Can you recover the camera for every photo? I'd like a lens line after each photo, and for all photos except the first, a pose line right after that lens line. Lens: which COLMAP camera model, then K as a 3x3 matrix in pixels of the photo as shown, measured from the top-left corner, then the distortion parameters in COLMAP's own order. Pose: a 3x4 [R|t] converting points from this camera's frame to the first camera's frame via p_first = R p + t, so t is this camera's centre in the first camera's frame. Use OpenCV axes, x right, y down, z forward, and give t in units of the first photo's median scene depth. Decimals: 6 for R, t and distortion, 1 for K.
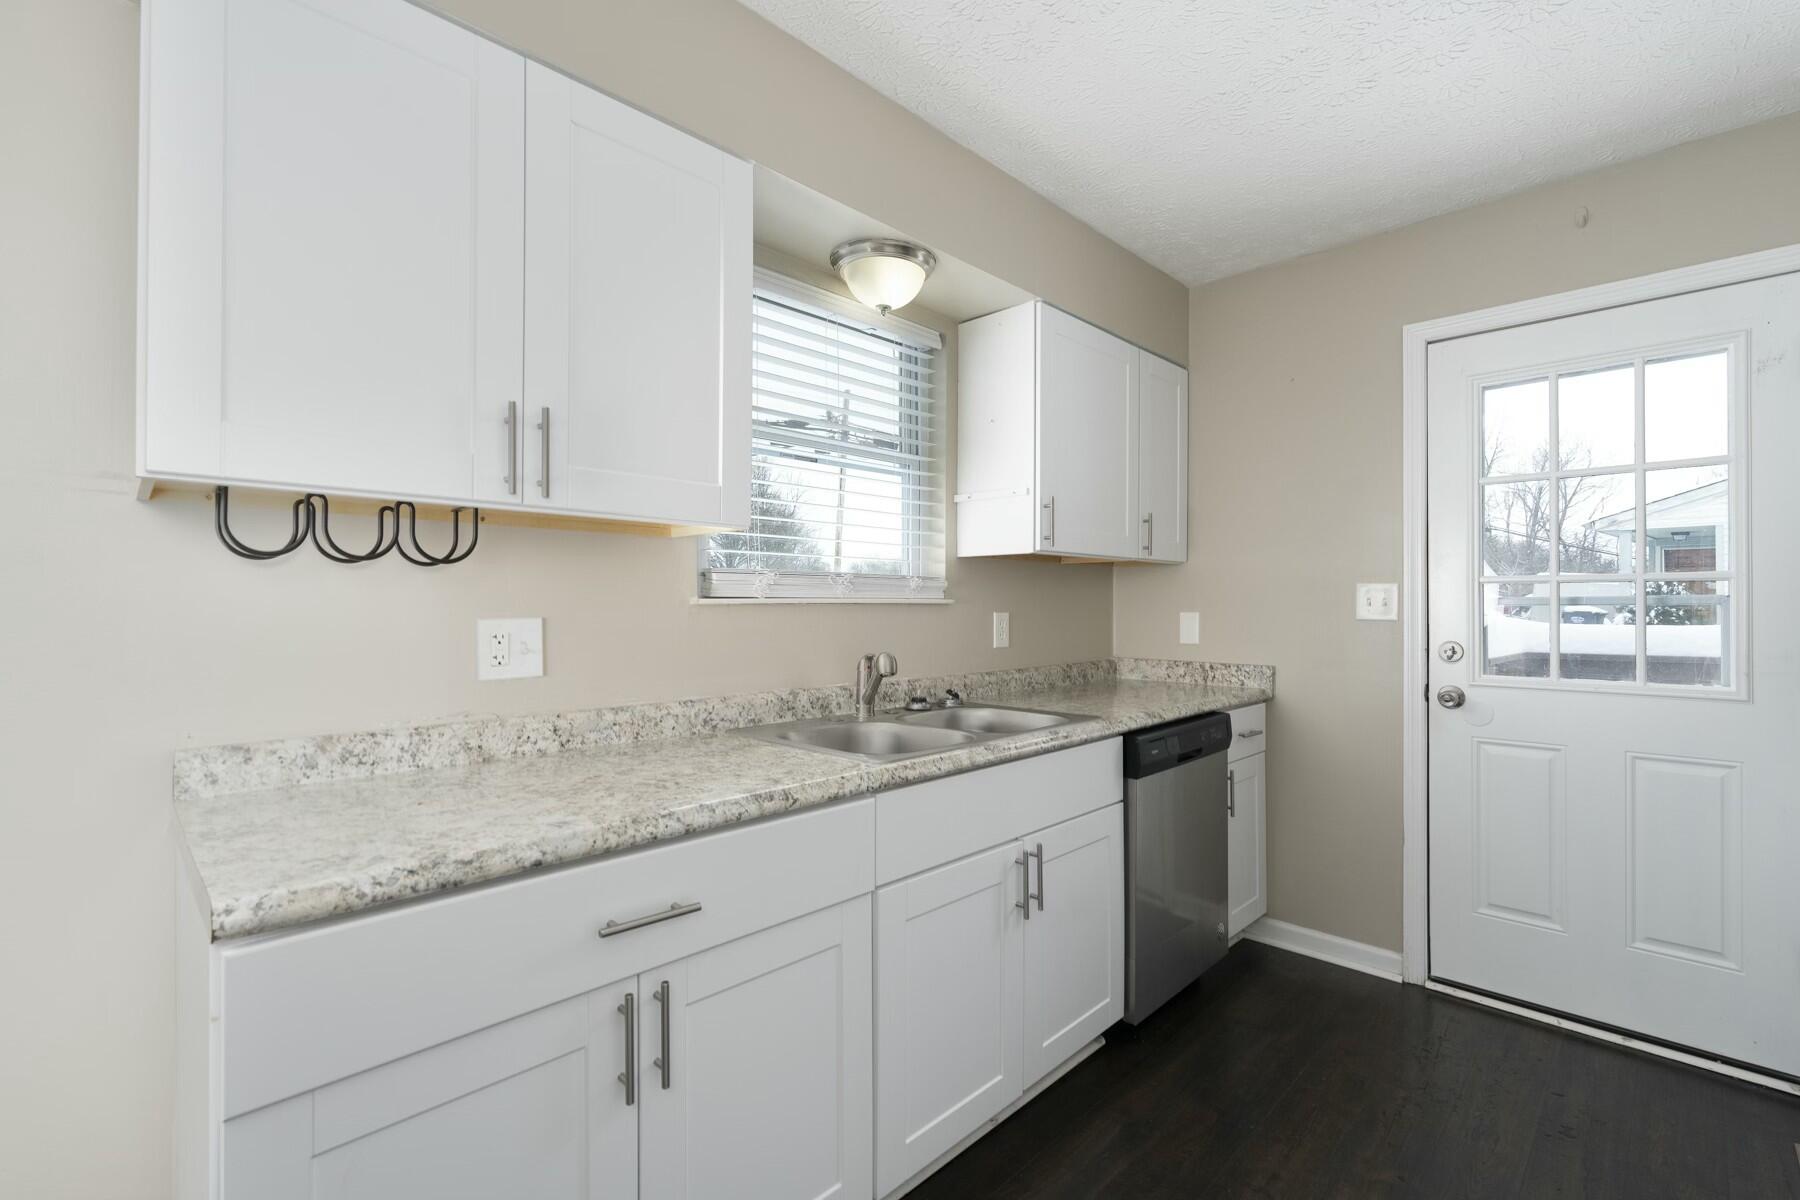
lens RADIAL K [[789.0, 0, 901.4], [0, 789.0, 601.6], [0, 0, 1]] dist [0.012950, 0.000147]
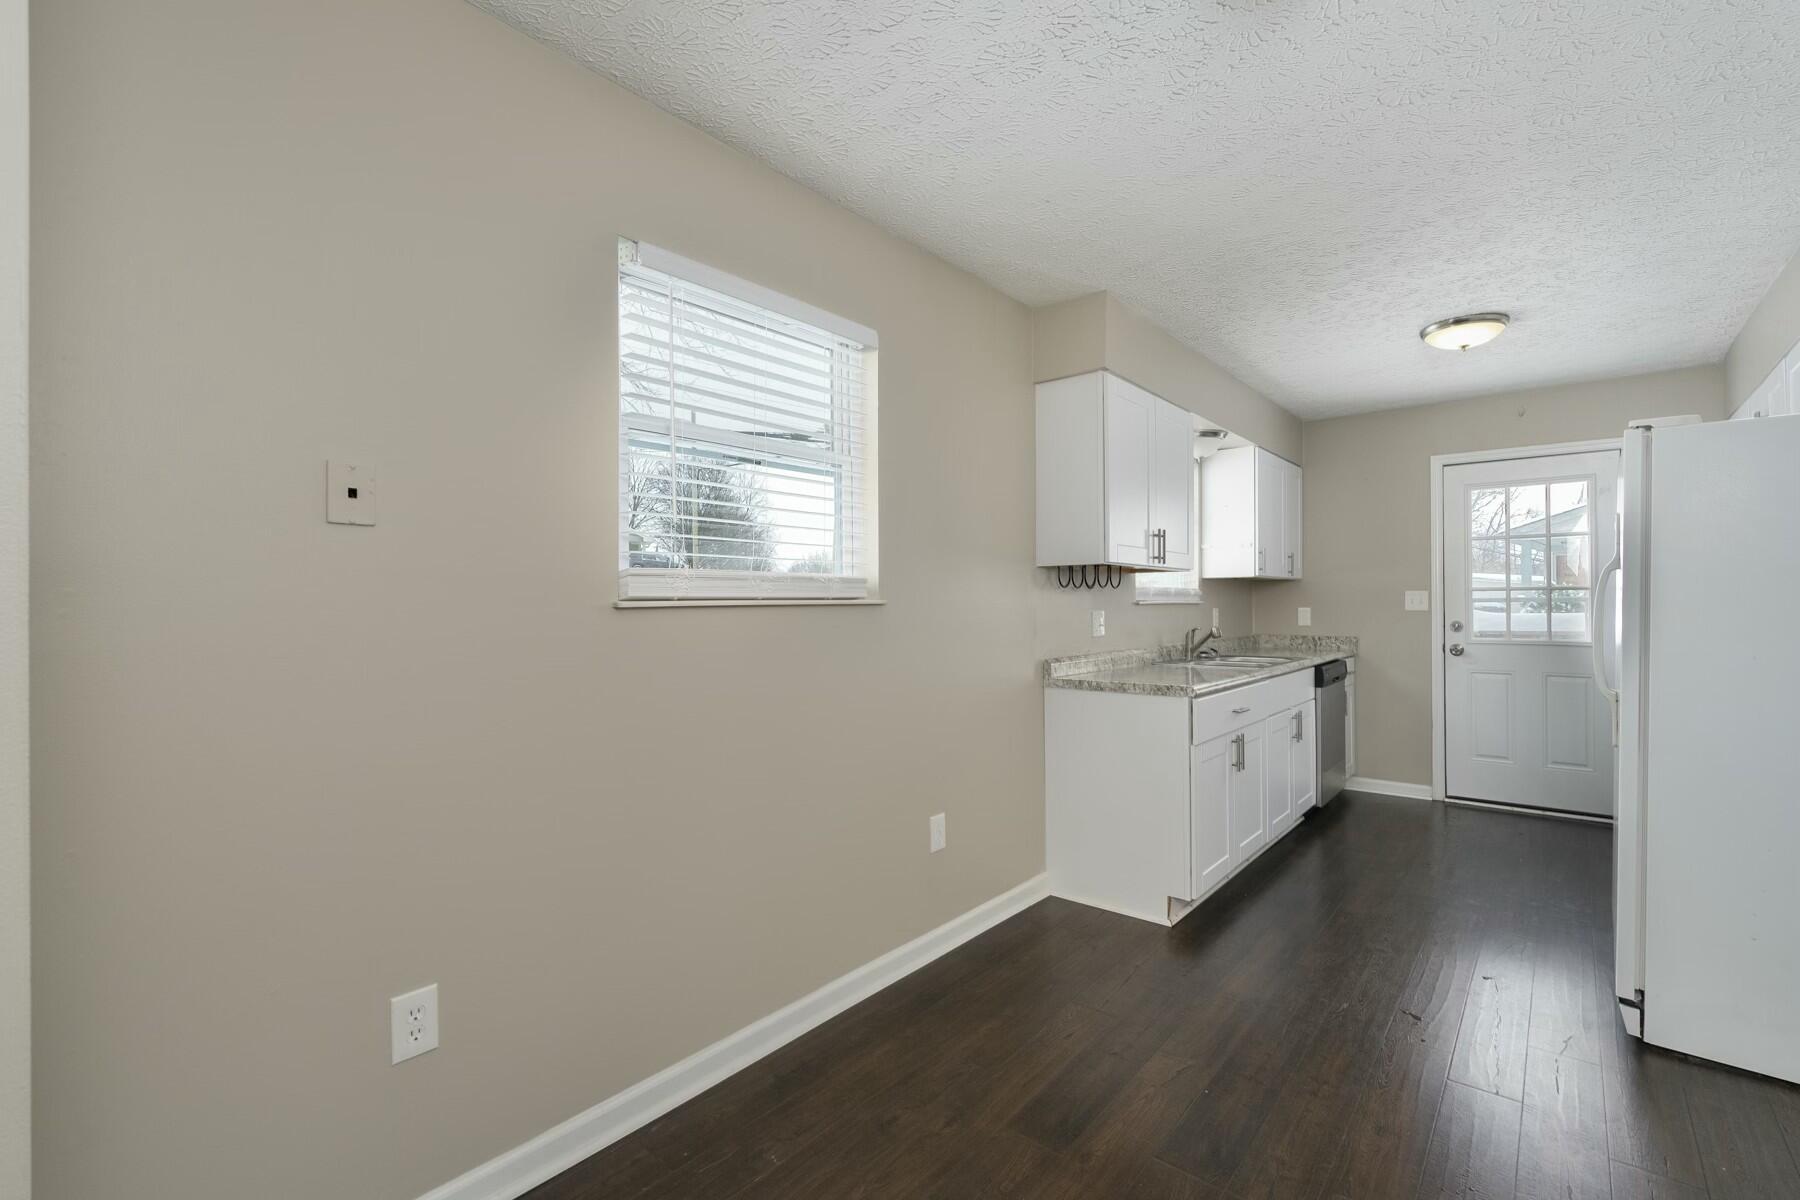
lens RADIAL K [[789.0, 0, 898.5], [0, 789.0, 602.6], [0, 0, 1]] dist [0.012950, 0.000147]
pose [[0.997103, -0.007932, 0.075649, -0.773547], [0.007860, 0.999968, 0.001246, -0.007701], [-0.075656, -0.000648, 0.997134, -0.788409]]
